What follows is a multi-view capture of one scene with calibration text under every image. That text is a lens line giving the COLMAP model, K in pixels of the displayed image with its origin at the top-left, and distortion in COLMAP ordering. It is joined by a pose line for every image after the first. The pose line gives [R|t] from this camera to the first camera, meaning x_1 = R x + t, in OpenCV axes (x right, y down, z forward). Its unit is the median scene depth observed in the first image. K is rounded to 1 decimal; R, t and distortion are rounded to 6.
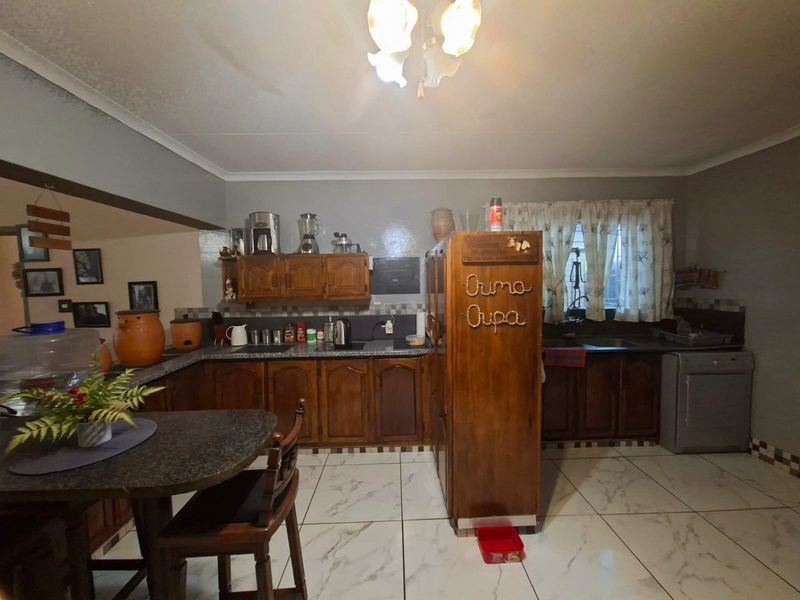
lens RADIAL K [[313.9, 0, 404.1], [0, 313.9, 295.3], [0, 0, 1]] dist [-0.002010, -0.000351]
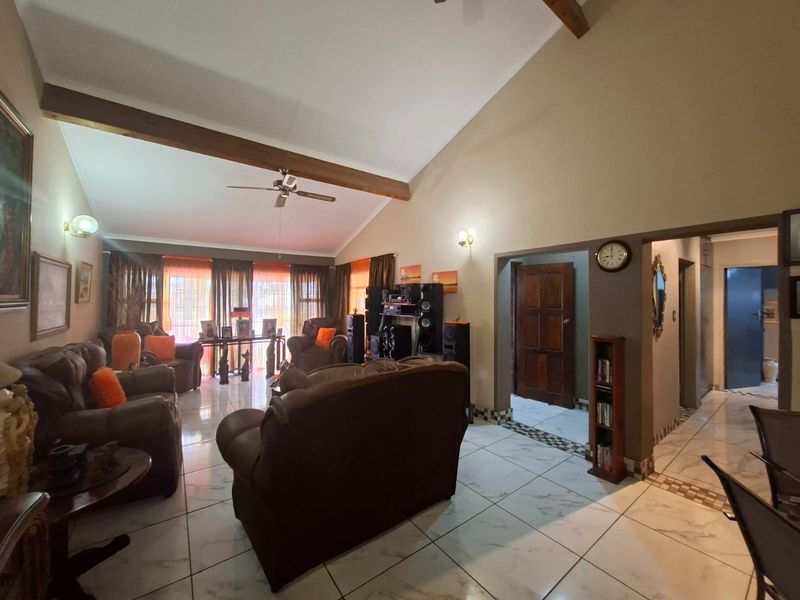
lens RADIAL K [[313.9, 0, 404.1], [0, 313.9, 295.3], [0, 0, 1]] dist [-0.002010, -0.000351]
pose [[0.575670, 0.011407, -0.817603, -1.134682], [-0.051624, 0.998415, -0.022418, 0.013356], [0.816051, 0.055114, 0.575346, -0.048506]]
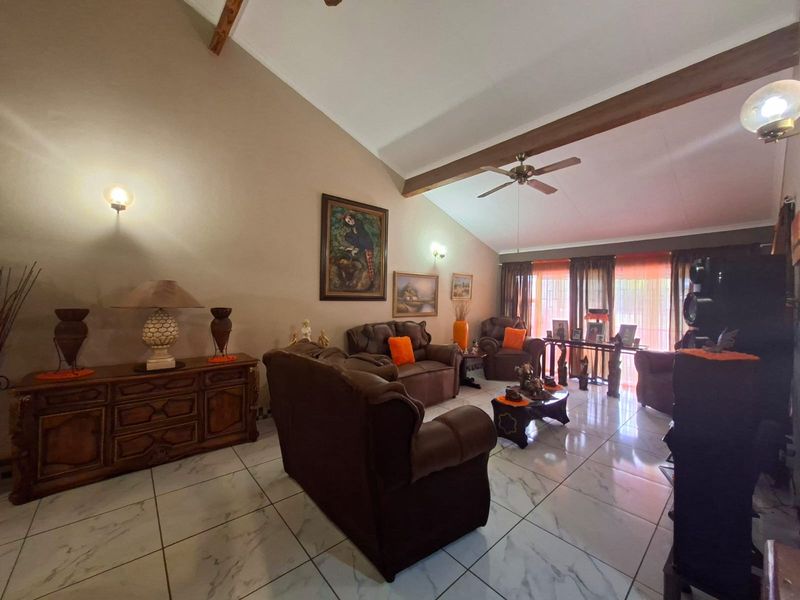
lens RADIAL K [[313.9, 0, 404.1], [0, 313.9, 295.3], [0, 0, 1]] dist [-0.002010, -0.000351]
pose [[-0.763905, -0.001940, -0.645326, -1.383503], [-0.033713, 0.998750, 0.036905, -0.006845], [0.644448, 0.049948, -0.763015, 0.930759]]
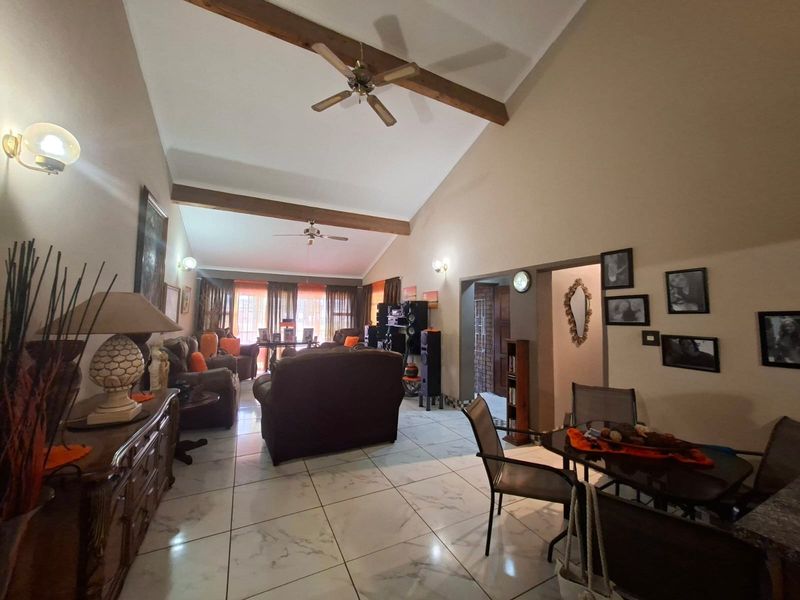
lens RADIAL K [[313.9, 0, 404.1], [0, 313.9, 295.3], [0, 0, 1]] dist [-0.002010, -0.000351]
pose [[0.428561, -0.032729, -0.902920, -0.592009], [-0.062092, 0.995914, -0.065571, 0.015508], [0.901377, 0.084165, 0.424777, 0.007912]]
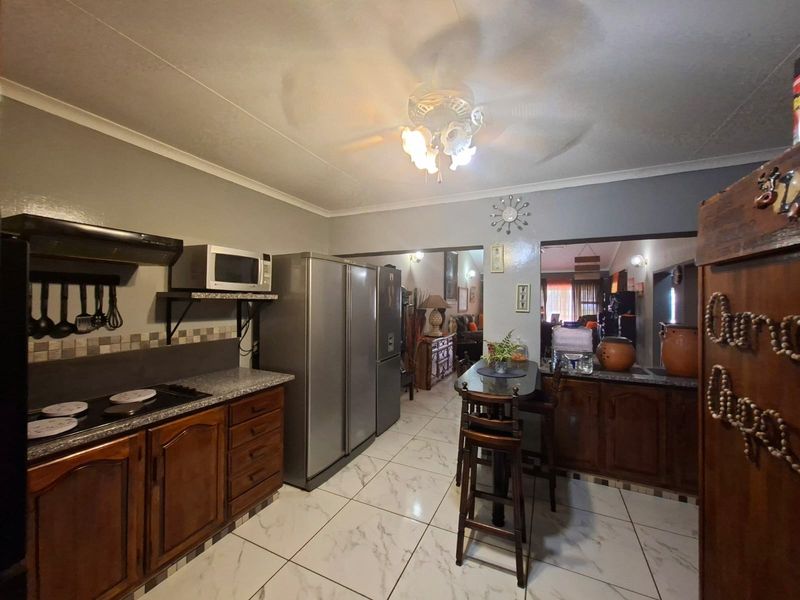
lens RADIAL K [[313.9, 0, 404.1], [0, 313.9, 295.3], [0, 0, 1]] dist [-0.002010, -0.000351]
pose [[-0.440765, 0.000170, -0.897622, 0.433403], [-0.041064, 0.998949, 0.020353, -0.030492], [0.896683, 0.045831, -0.440295, 0.449920]]
